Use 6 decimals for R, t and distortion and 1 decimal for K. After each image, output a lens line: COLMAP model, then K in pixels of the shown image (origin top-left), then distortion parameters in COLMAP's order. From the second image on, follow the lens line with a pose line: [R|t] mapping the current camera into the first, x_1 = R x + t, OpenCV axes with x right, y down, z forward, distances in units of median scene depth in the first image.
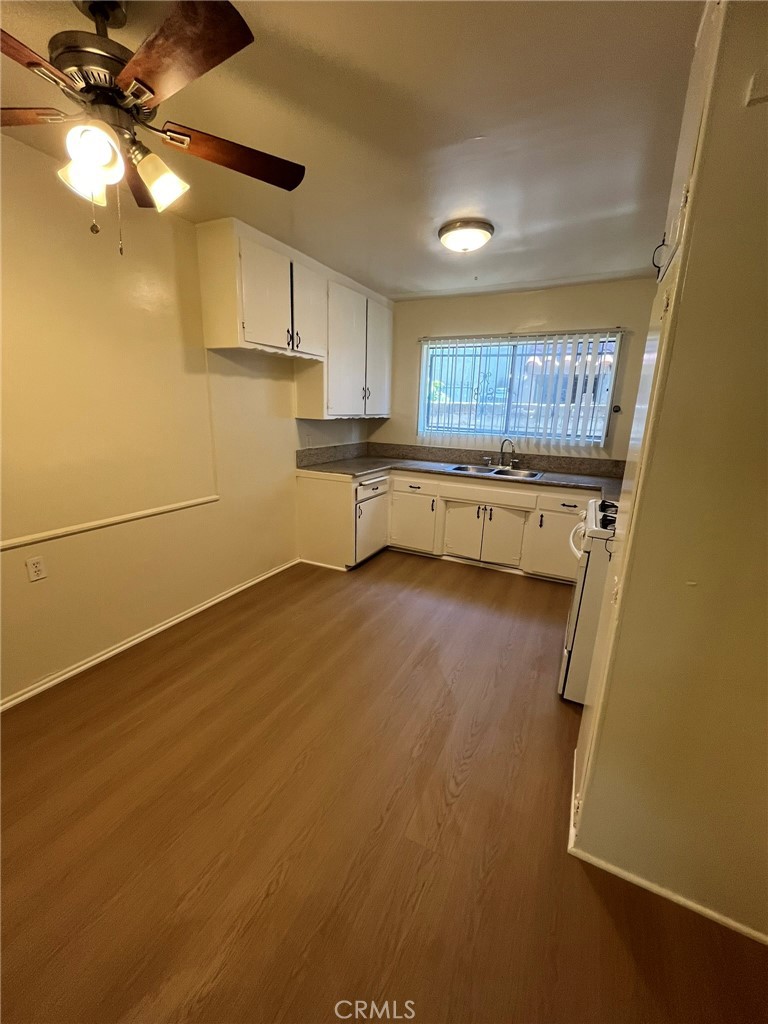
lens RADIAL K [[415.8, 0, 381.0], [0, 415.8, 511.7], [0, 0, 1]] dist [0.002719, -0.000256]
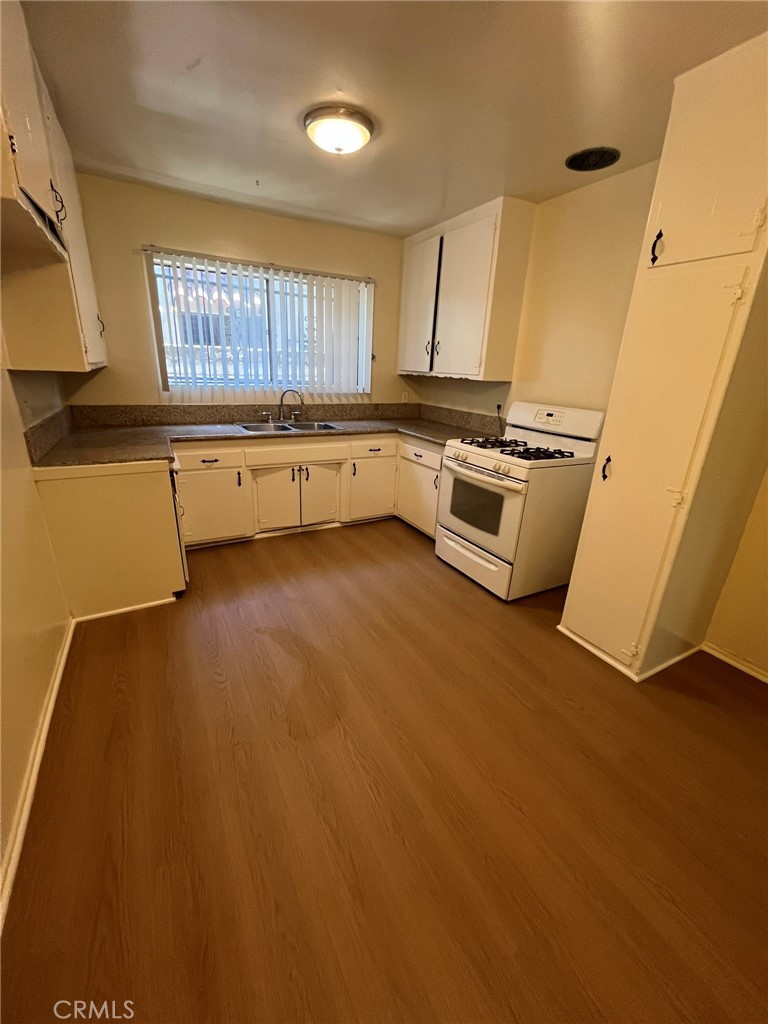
lens RADIAL K [[415.8, 0, 374.7], [0, 415.8, 511.3], [0, 0, 1]] dist [0.002719, -0.000256]
pose [[0.567874, -0.281434, 0.773508, -0.370866], [0.180255, 0.959441, 0.216750, -0.083348], [-0.803136, 0.016342, 0.595572, 0.315620]]
